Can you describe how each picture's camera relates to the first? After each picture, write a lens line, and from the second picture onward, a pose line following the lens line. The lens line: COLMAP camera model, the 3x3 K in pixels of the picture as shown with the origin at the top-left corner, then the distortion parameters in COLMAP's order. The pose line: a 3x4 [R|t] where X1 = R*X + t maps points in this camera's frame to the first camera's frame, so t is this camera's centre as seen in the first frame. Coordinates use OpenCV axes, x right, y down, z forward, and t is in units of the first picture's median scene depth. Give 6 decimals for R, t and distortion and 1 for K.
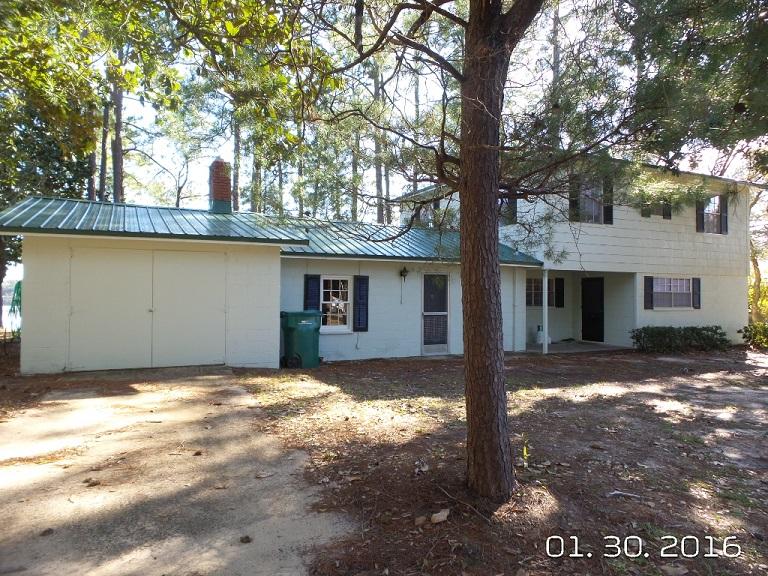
lens RADIAL K [[521.6, 0, 384.0], [0, 521.6, 288.0], [0, 0, 1]] dist [-0.001337, -0.005654]
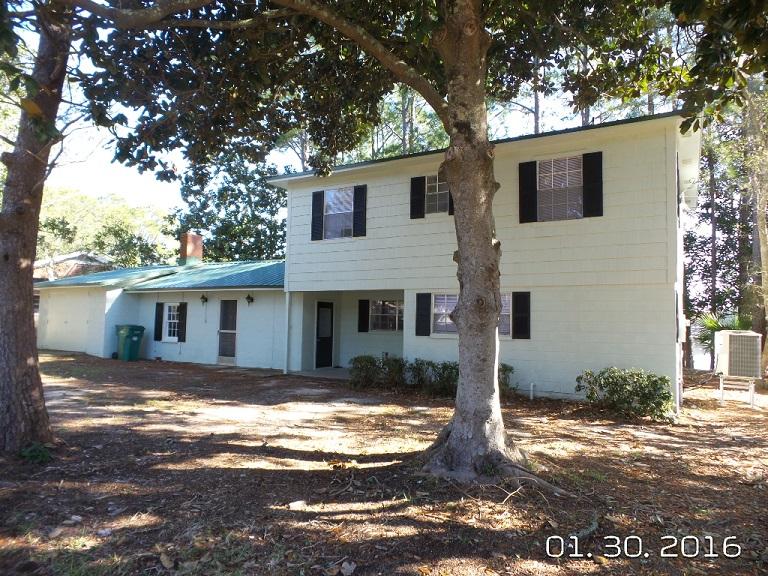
lens RADIAL K [[521.6, 0, 384.0], [0, 521.6, 288.0], [0, 0, 1]] dist [-0.001337, -0.005654]
pose [[0.563220, -0.047788, -0.824924, 1.315161], [-0.001949, 0.998247, -0.059160, 0.018371], [0.826304, 0.034928, 0.562140, 0.602470]]
